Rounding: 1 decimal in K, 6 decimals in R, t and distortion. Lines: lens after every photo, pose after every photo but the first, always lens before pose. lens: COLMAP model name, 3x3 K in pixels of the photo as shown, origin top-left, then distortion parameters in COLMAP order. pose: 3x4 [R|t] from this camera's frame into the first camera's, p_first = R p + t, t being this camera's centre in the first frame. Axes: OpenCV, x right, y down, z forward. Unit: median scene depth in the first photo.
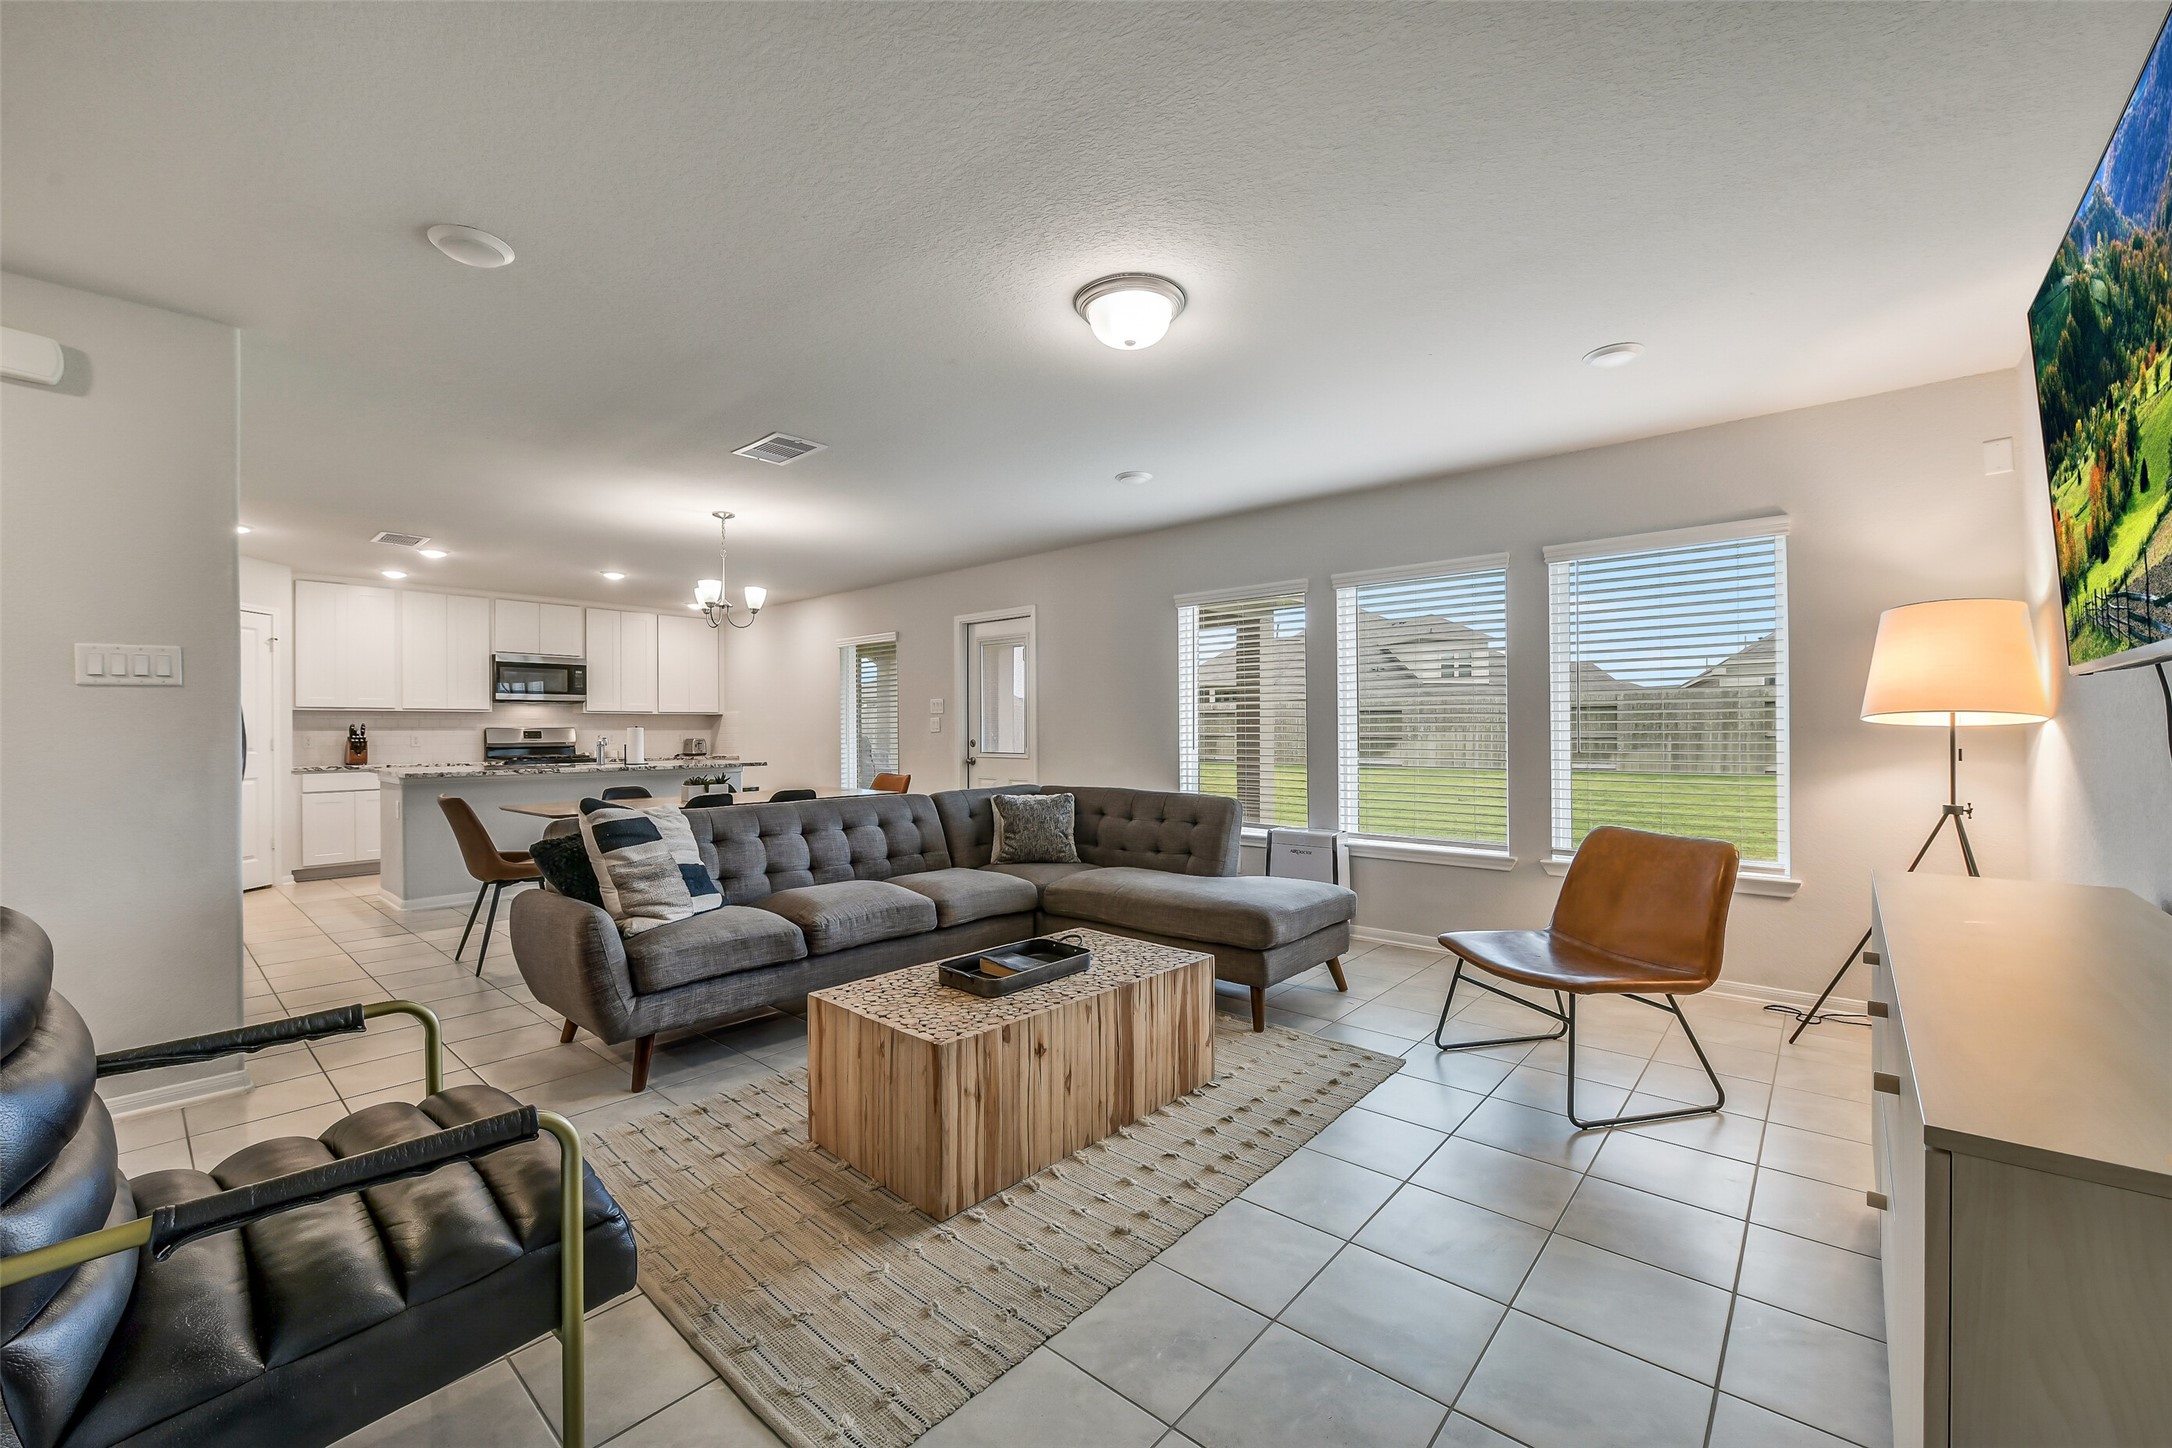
lens RADIAL K [[864.8, 0, 1092.1], [0, 864.8, 730.3], [0, 0, 1]] dist [-0.002946, -0.001476]
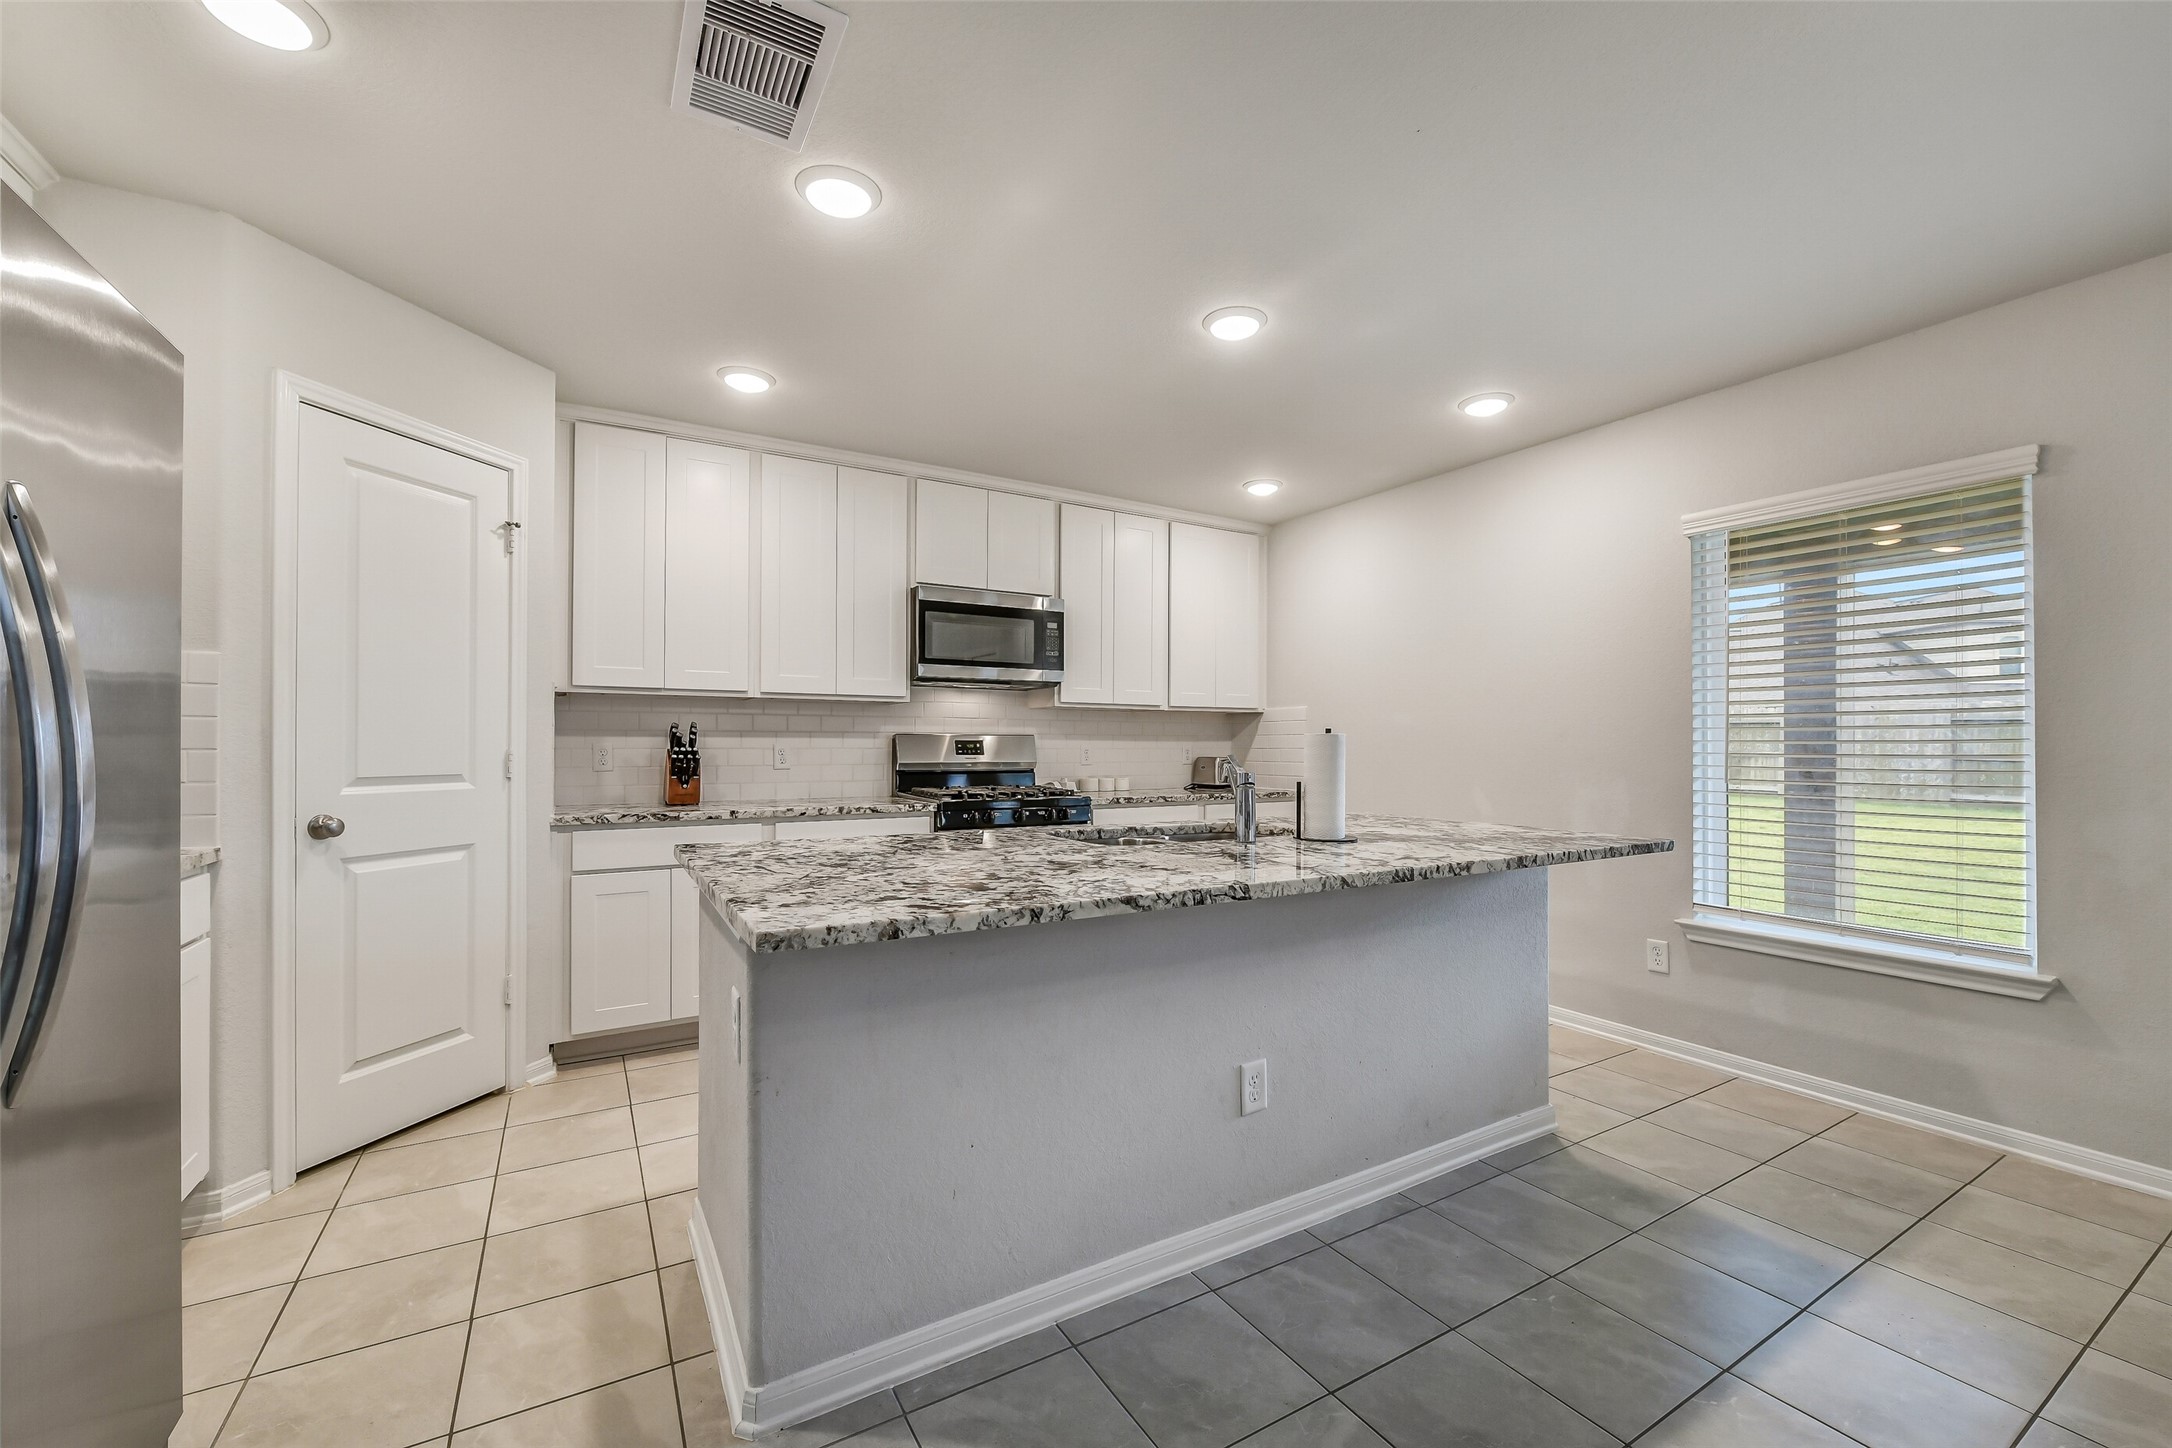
lens RADIAL K [[864.8, 0, 1097.3], [0, 864.8, 742.5], [0, 0, 1]] dist [-0.002946, -0.001476]
pose [[0.952647, 0.009884, -0.303916, -0.436318], [-0.009774, 0.999950, 0.001883, 0.000525], [0.303920, 0.001177, 0.952697, 0.550833]]
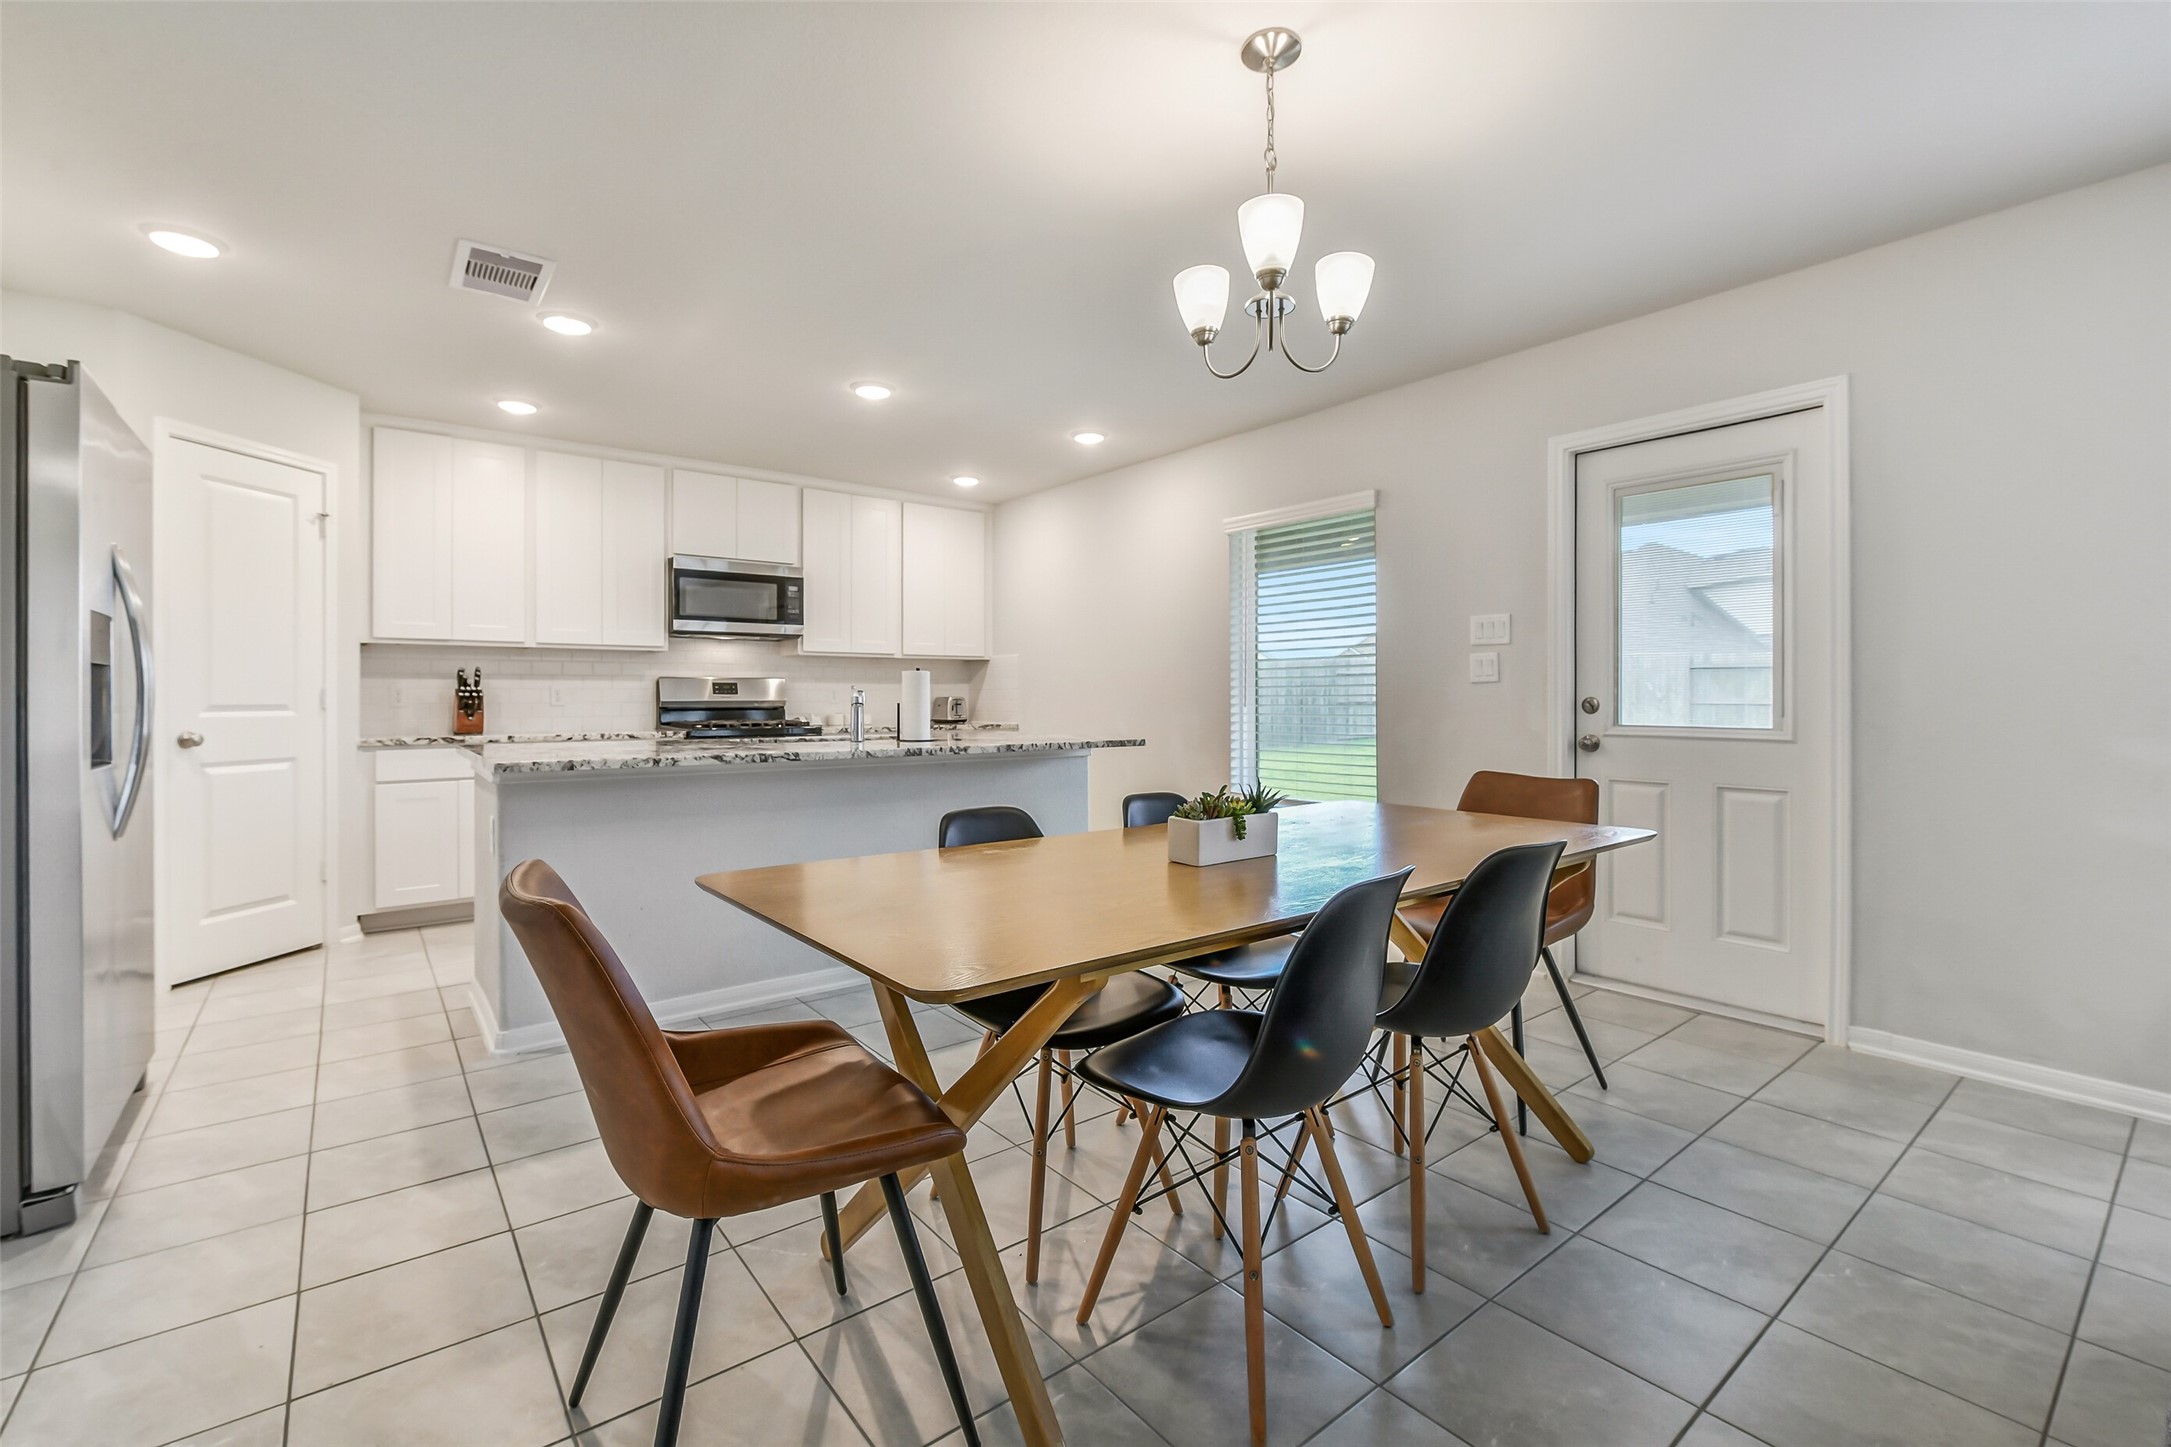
lens RADIAL K [[935.4, 0, 1087.6], [0, 935.4, 694.5], [0, 0, 1]] dist [-0.003630, -0.000576]
pose [[0.983445, 0.004495, -0.181148, -0.275816], [-0.004531, 0.999990, 0.000218, 0.008781], [0.181148, 0.000606, 0.983456, 0.392834]]
